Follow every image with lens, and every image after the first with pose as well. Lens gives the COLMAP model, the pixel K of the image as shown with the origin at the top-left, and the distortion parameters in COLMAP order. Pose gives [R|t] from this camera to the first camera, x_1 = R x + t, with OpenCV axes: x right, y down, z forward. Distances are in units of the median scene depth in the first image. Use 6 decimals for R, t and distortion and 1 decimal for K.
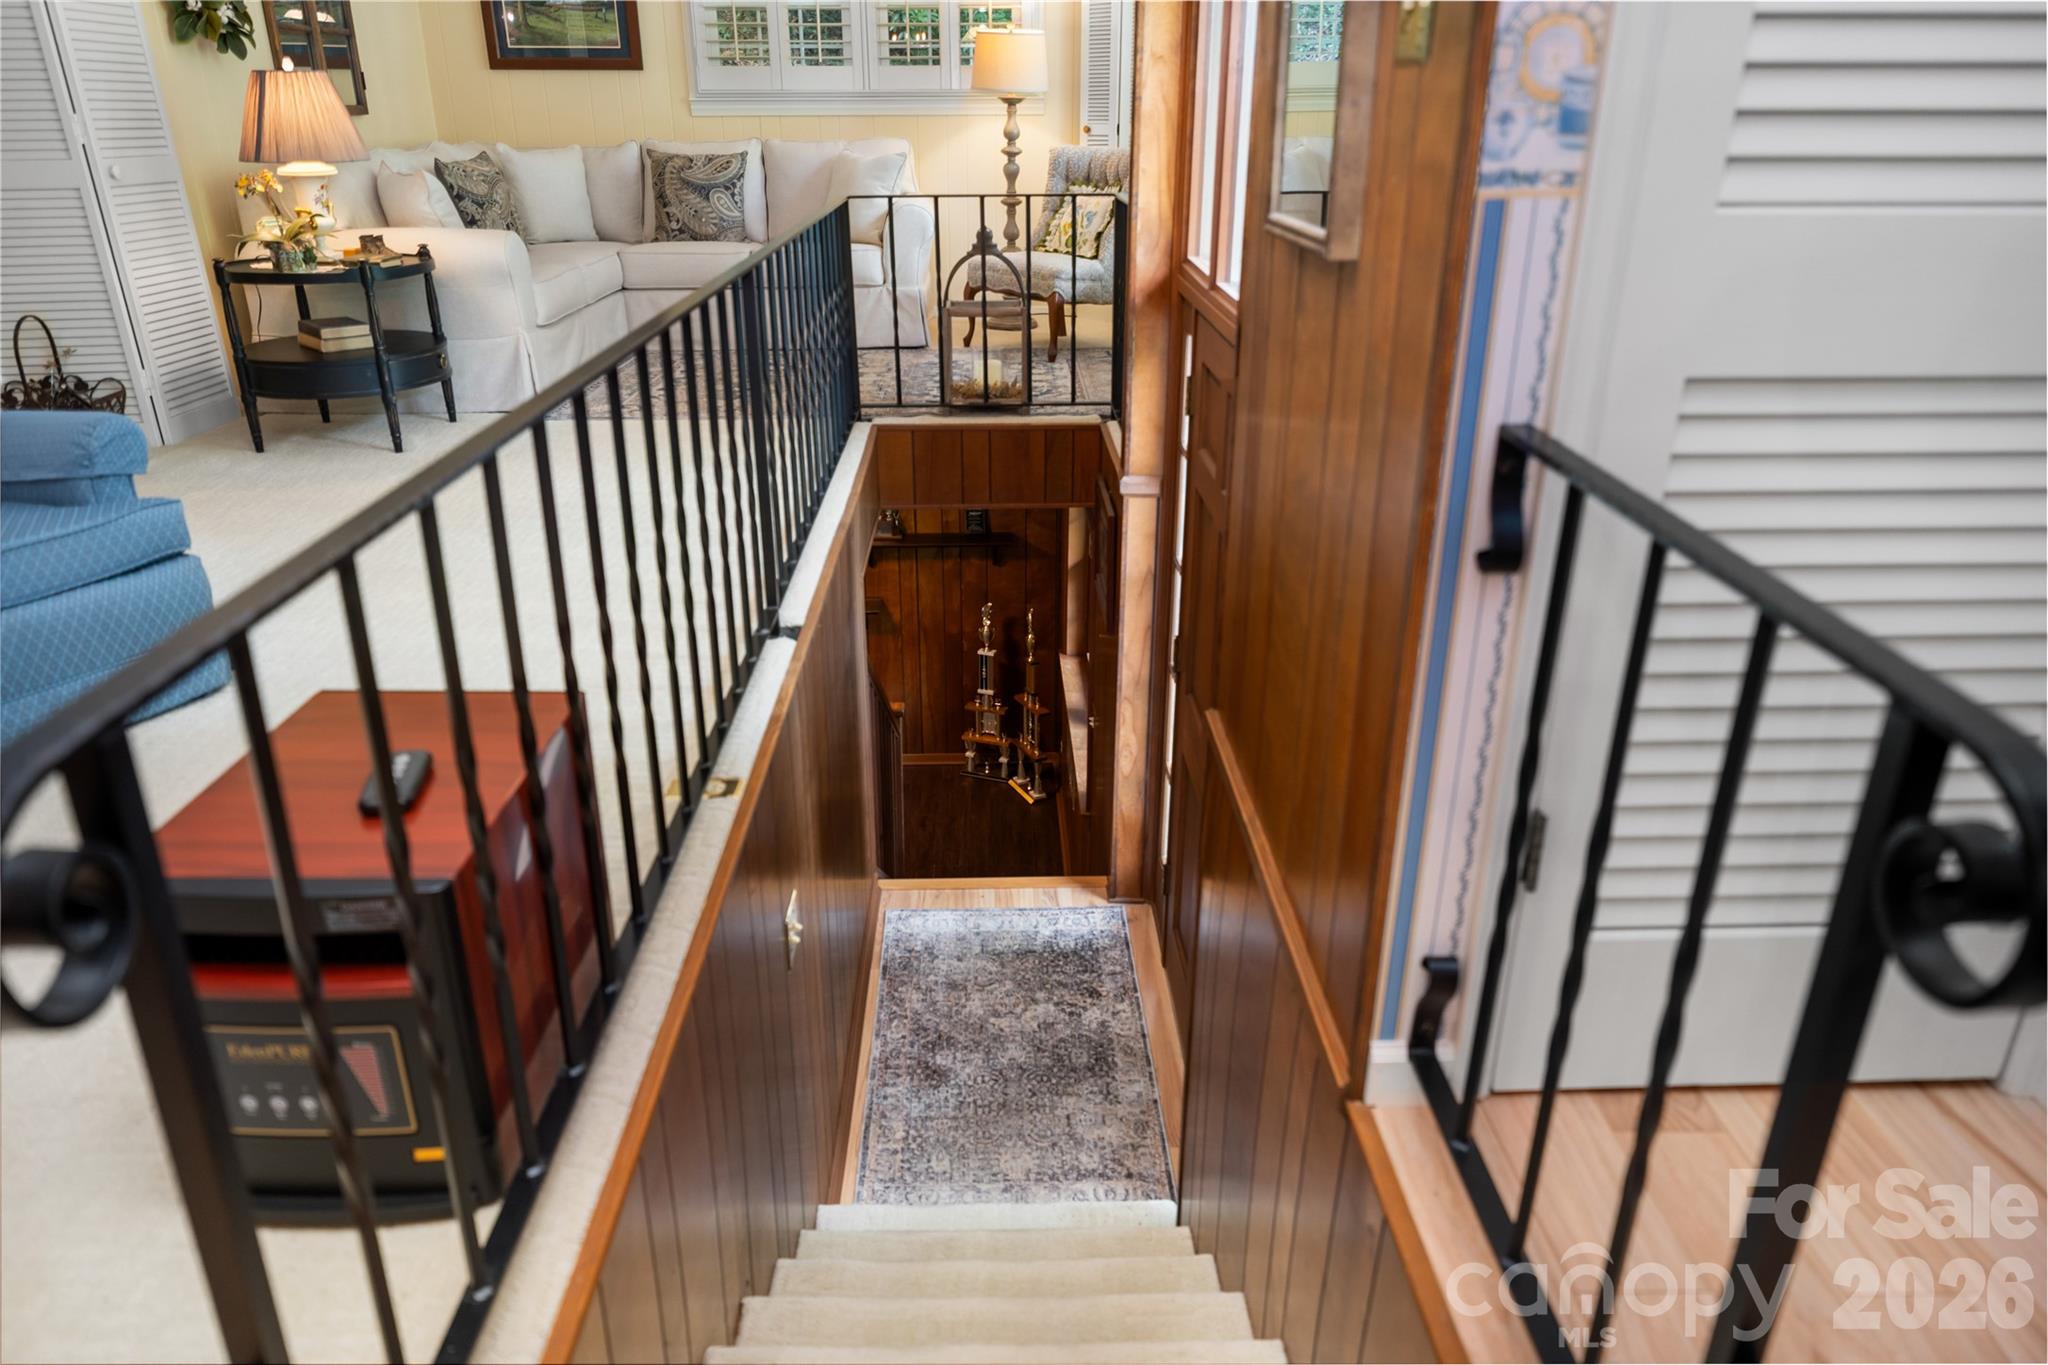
lens RADIAL K [[1366.9, 0, 1016.7], [0, 1366.9, 676.1], [0, 0, 1]] dist [0.013074, -0.000242]
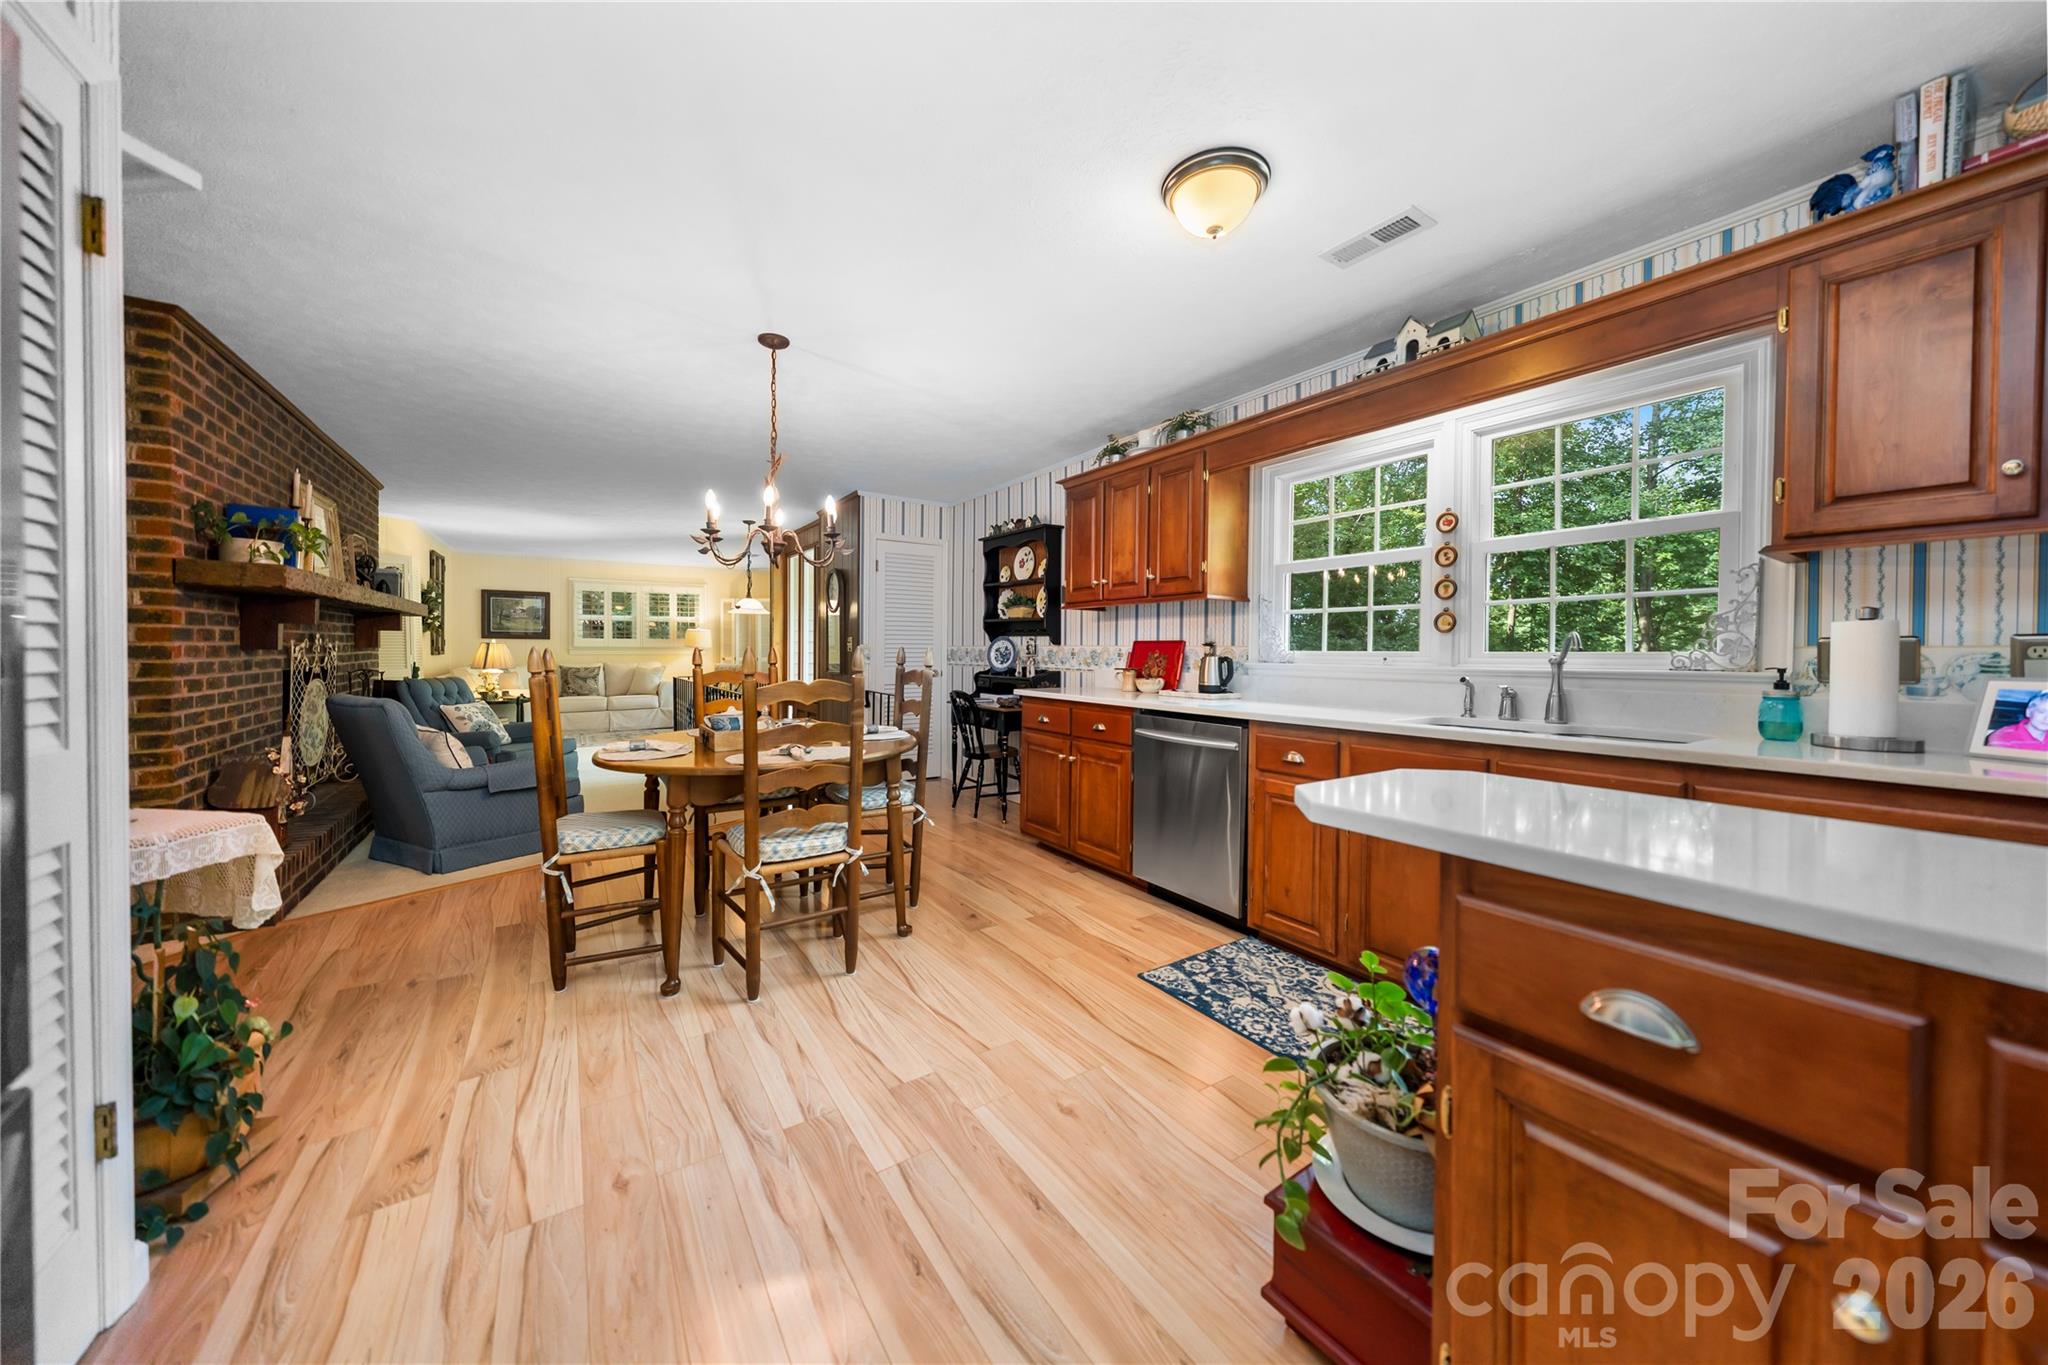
lens RADIAL K [[697.0, 0, 1018.4], [0, 697.0, 654.3], [0, 0, 1]] dist [-0.005930, 0.000473]
pose [[0.843469, 0.002725, 0.537171, -0.243400], [0.200638, 0.926019, -0.319740, 0.240719], [-0.498302, 0.377467, 0.780521, -0.595884]]
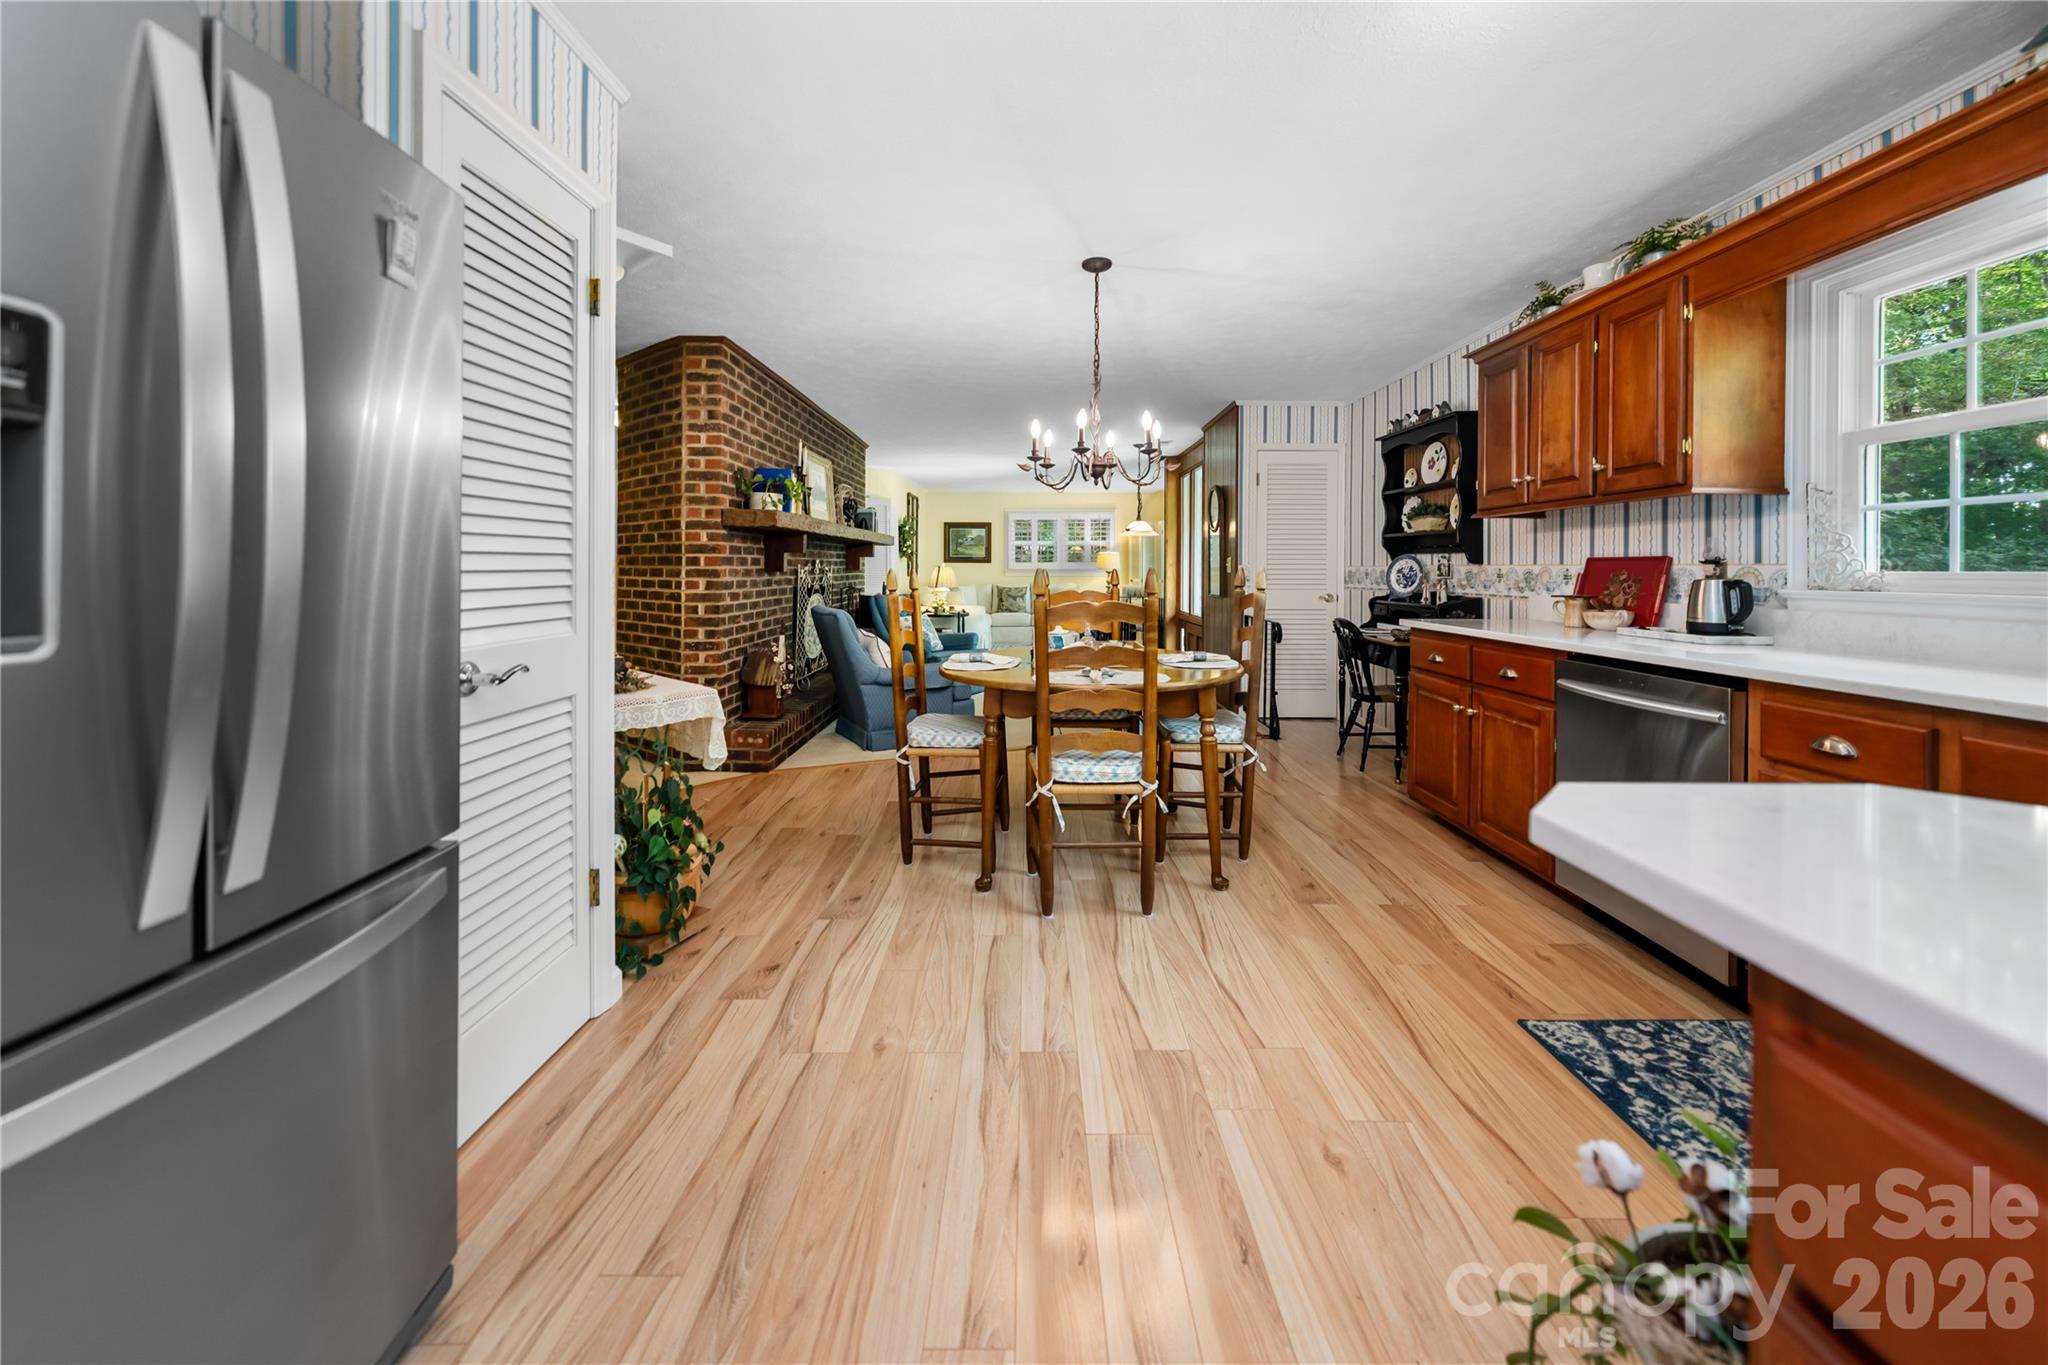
lens RADIAL K [[727.1, 0, 1021.5], [0, 727.1, 563.9], [0, 0, 1]] dist [-0.003590, -0.000499]
pose [[0.999765, 0.004285, -0.021241, -0.175816], [-0.012284, 0.919599, -0.392667, 0.243477], [0.017851, 0.392836, 0.919435, -0.601904]]
